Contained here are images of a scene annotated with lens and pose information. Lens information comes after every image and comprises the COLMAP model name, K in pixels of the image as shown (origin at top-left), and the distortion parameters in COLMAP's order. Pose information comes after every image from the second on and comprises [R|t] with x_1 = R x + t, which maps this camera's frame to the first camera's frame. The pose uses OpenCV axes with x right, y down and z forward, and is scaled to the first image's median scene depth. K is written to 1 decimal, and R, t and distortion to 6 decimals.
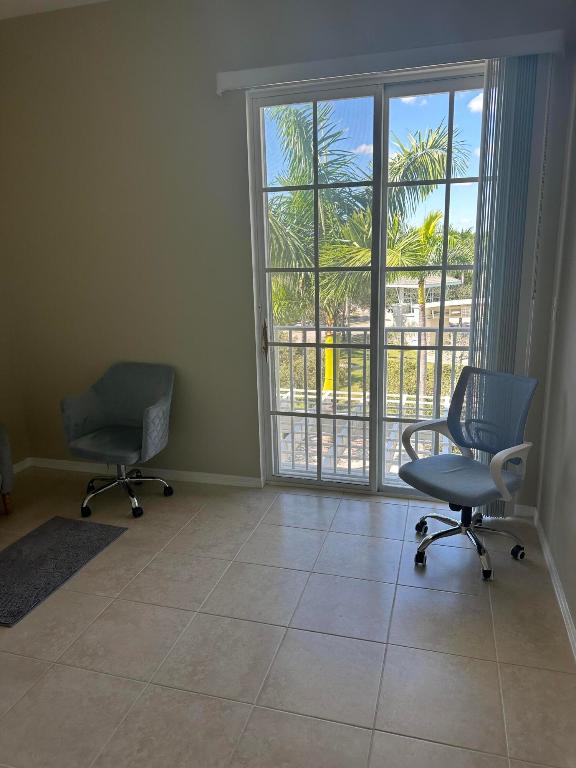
lens RADIAL K [[531.6, 0, 290.4], [0, 531.6, 387.8], [0, 0, 1]] dist [0.059717, -0.005701]
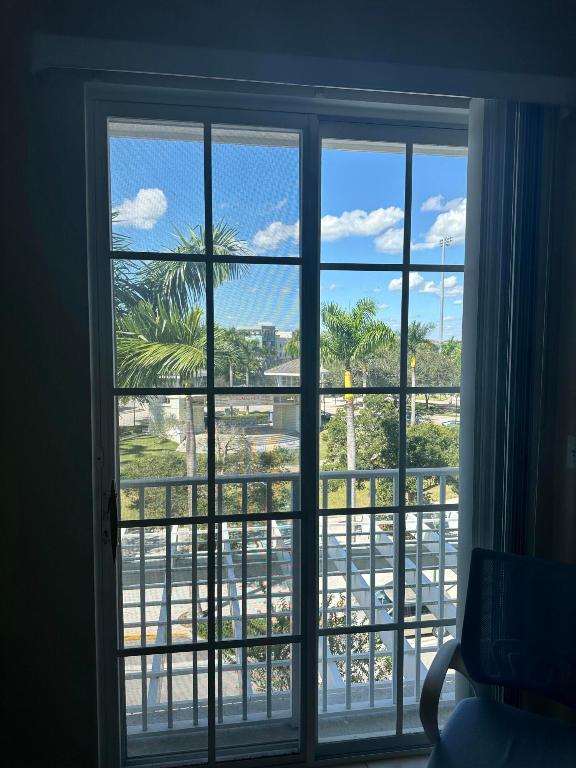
lens RADIAL K [[531.6, 0, 290.4], [0, 531.6, 387.8], [0, 0, 1]] dist [0.059717, -0.005701]
pose [[0.897834, -0.006121, 0.440291, -0.040236], [0.078866, 0.985970, -0.147115, -0.040847], [-0.433214, 0.166809, 0.885720, 0.138091]]
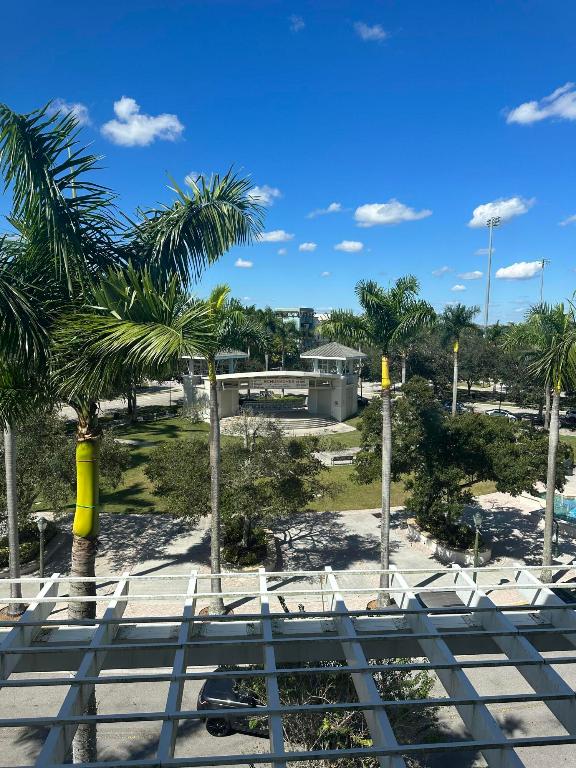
lens RADIAL K [[531.6, 0, 290.4], [0, 531.6, 387.8], [0, 0, 1]] dist [0.059717, -0.005701]
pose [[0.926707, 0.001196, 0.375783, 0.068950], [0.046798, 0.991843, -0.118564, -0.081965], [-0.372859, 0.127460, 0.919092, 0.292801]]
